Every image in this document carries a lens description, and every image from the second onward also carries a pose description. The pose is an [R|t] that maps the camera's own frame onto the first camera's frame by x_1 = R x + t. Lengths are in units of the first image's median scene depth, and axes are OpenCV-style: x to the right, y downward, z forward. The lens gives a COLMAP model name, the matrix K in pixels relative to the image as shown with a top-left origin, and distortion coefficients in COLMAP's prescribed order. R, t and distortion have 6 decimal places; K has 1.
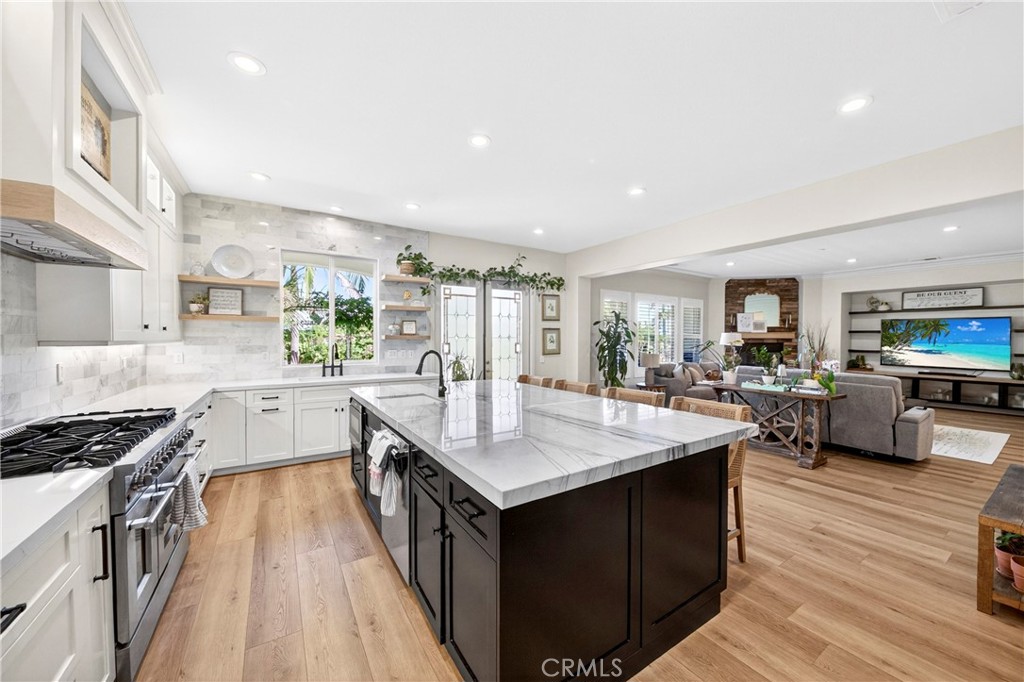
lens RADIAL K [[368.7, 0, 514.1], [0, 368.7, 345.6], [0, 0, 1]] dist [-0.004569, -0.001018]
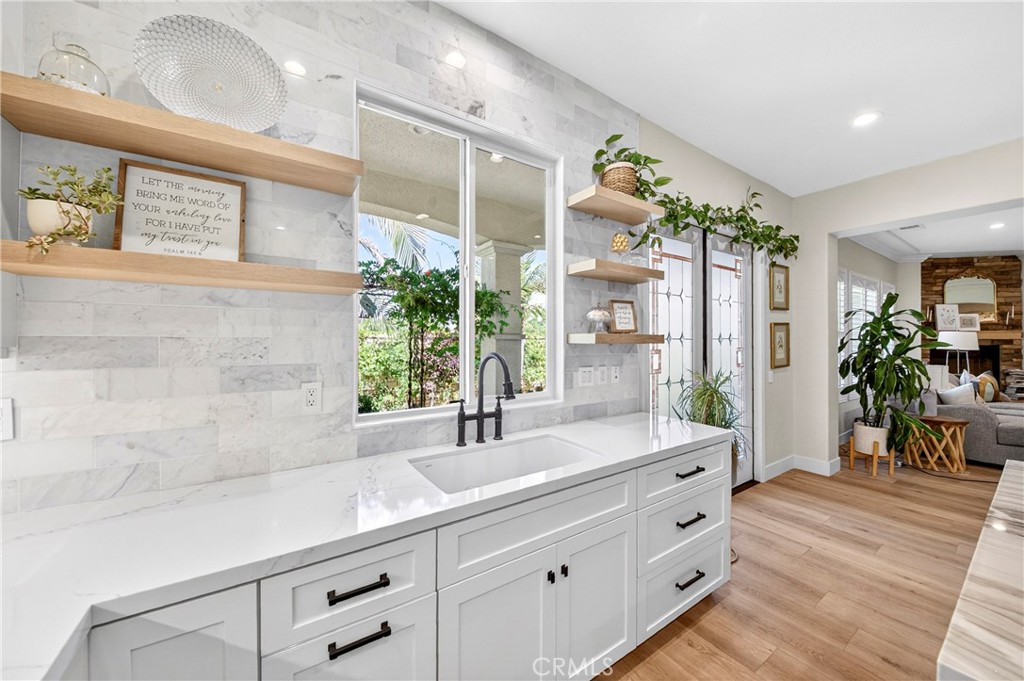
lens RADIAL K [[368.7, 0, 514.2], [0, 368.7, 338.8], [0, 0, 1]] dist [-0.004569, -0.001018]
pose [[0.999727, -0.003912, 0.023055, -0.309142], [0.004509, 0.999654, -0.025929, -0.008218], [-0.022945, 0.026025, 0.999398, 0.410409]]
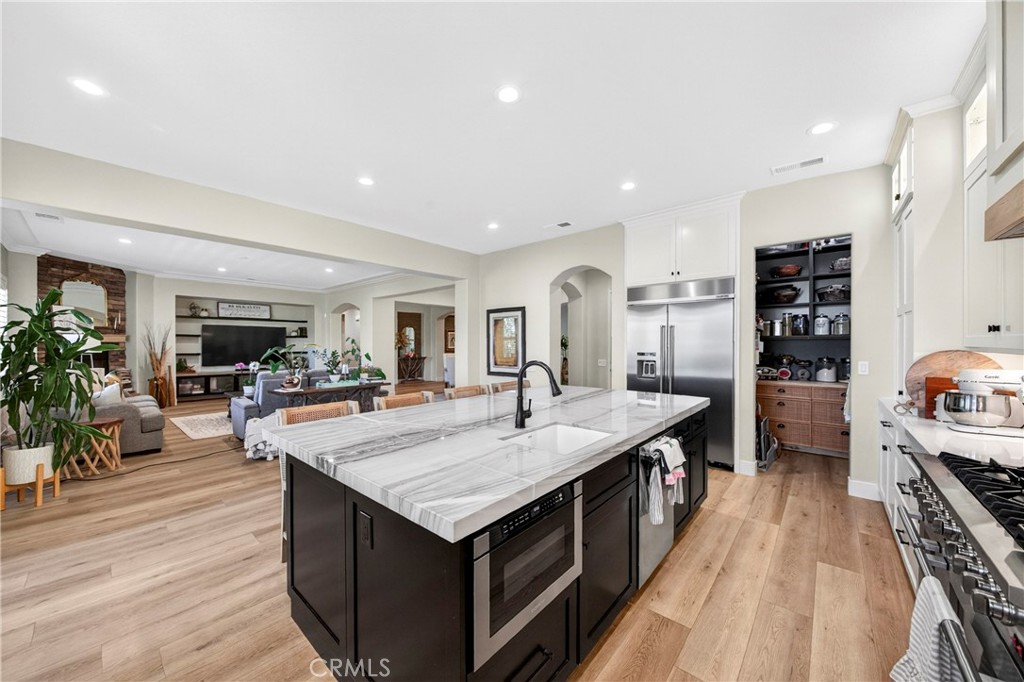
lens RADIAL K [[368.7, 0, 512.3], [0, 368.7, 343.1], [0, 0, 1]] dist [-0.004569, -0.001018]
pose [[-0.273828, -0.005387, 0.961763, -0.357495], [0.019891, 0.999739, 0.011263, -0.011547], [-0.961573, 0.022215, -0.273650, 0.499056]]
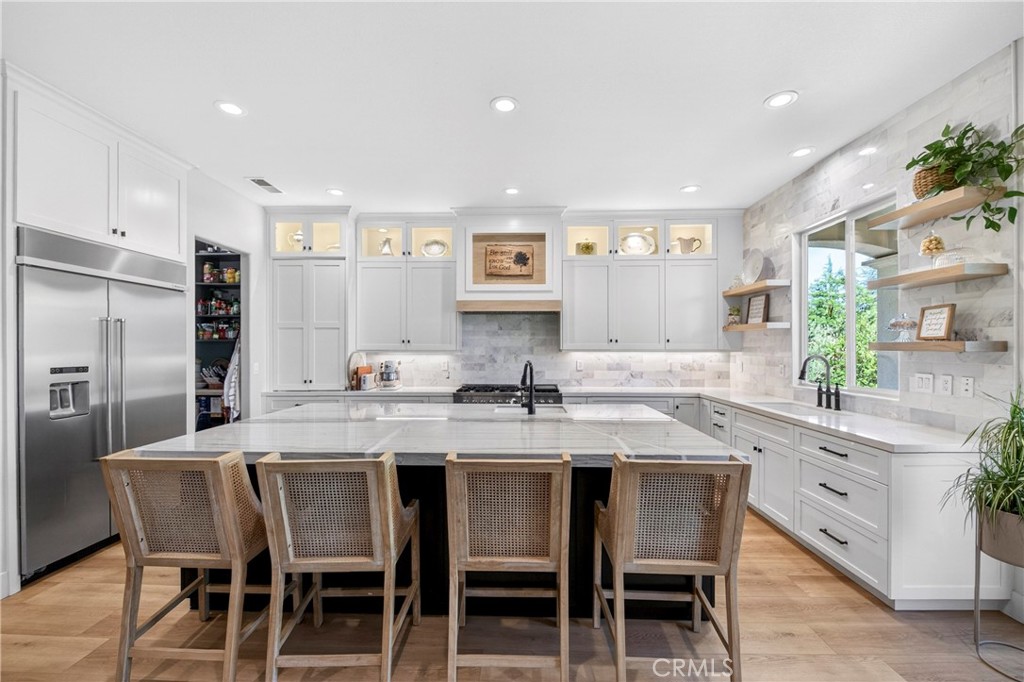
lens RADIAL K [[418.7, 0, 514.1], [0, 418.7, 348.8], [0, 0, 1]] dist [-0.000120, -0.003524]
pose [[-0.559961, -0.000527, -0.828519, 0.270550], [-0.019077, 0.999743, 0.012257, -0.011563], [0.828299, 0.022670, -0.559827, 0.632058]]
